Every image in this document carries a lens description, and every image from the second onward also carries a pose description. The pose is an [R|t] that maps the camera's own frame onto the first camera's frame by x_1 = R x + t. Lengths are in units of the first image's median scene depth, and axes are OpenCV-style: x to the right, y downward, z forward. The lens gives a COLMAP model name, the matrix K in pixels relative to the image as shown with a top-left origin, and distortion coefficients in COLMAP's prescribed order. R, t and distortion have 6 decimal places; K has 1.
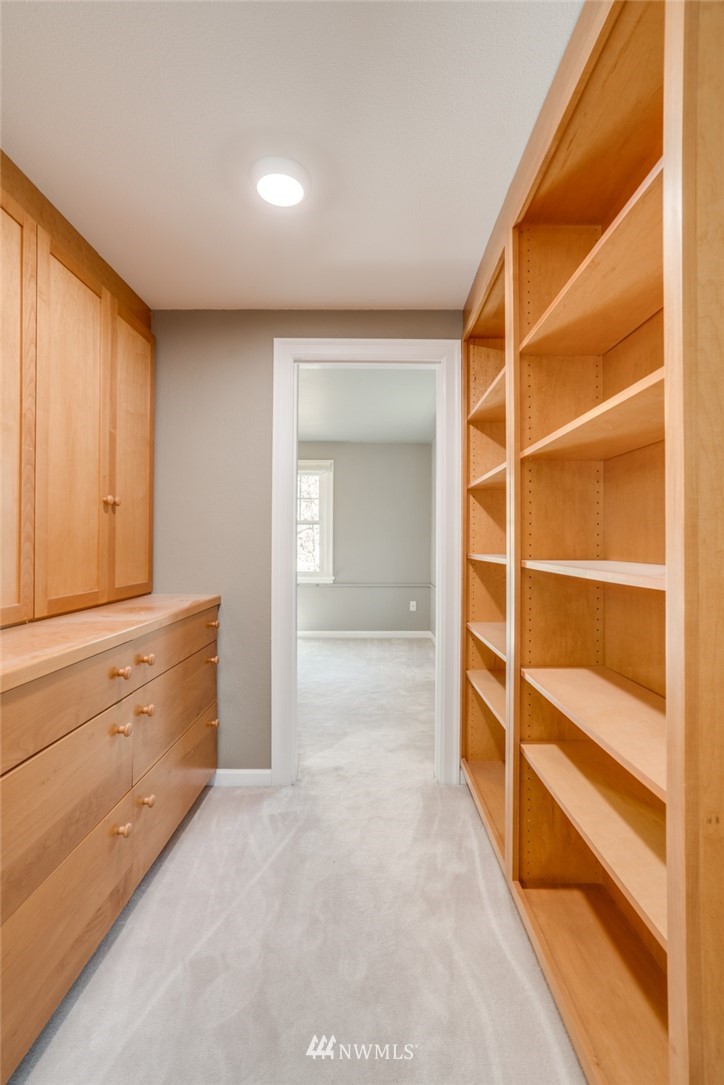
lens RADIAL K [[523.6, 0, 361.5], [0, 523.6, 539.8], [0, 0, 1]] dist [0.000053, 0.002565]
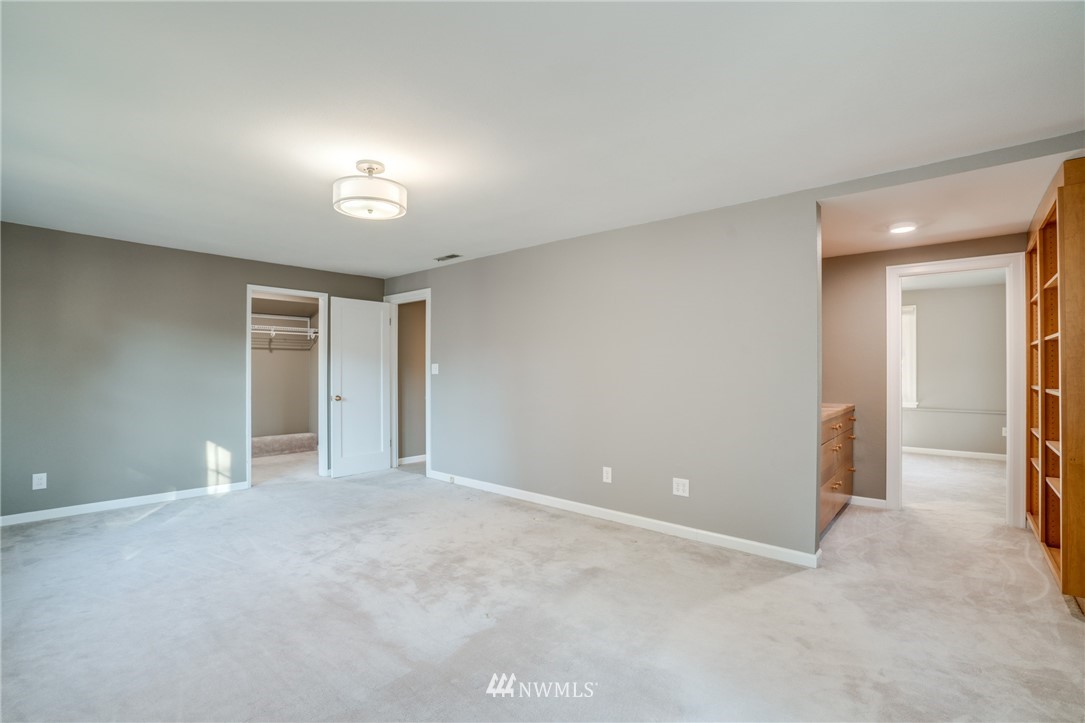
lens RADIAL K [[523.6, 0, 536.4], [0, 523.6, 367.9], [0, 0, 1]] dist [0.000053, 0.002565]
pose [[0.789018, -0.004368, -0.614354, -0.006980], [0.005661, 0.999984, 0.000162, -0.039526], [0.614344, -0.003606, 0.789030, -1.325382]]
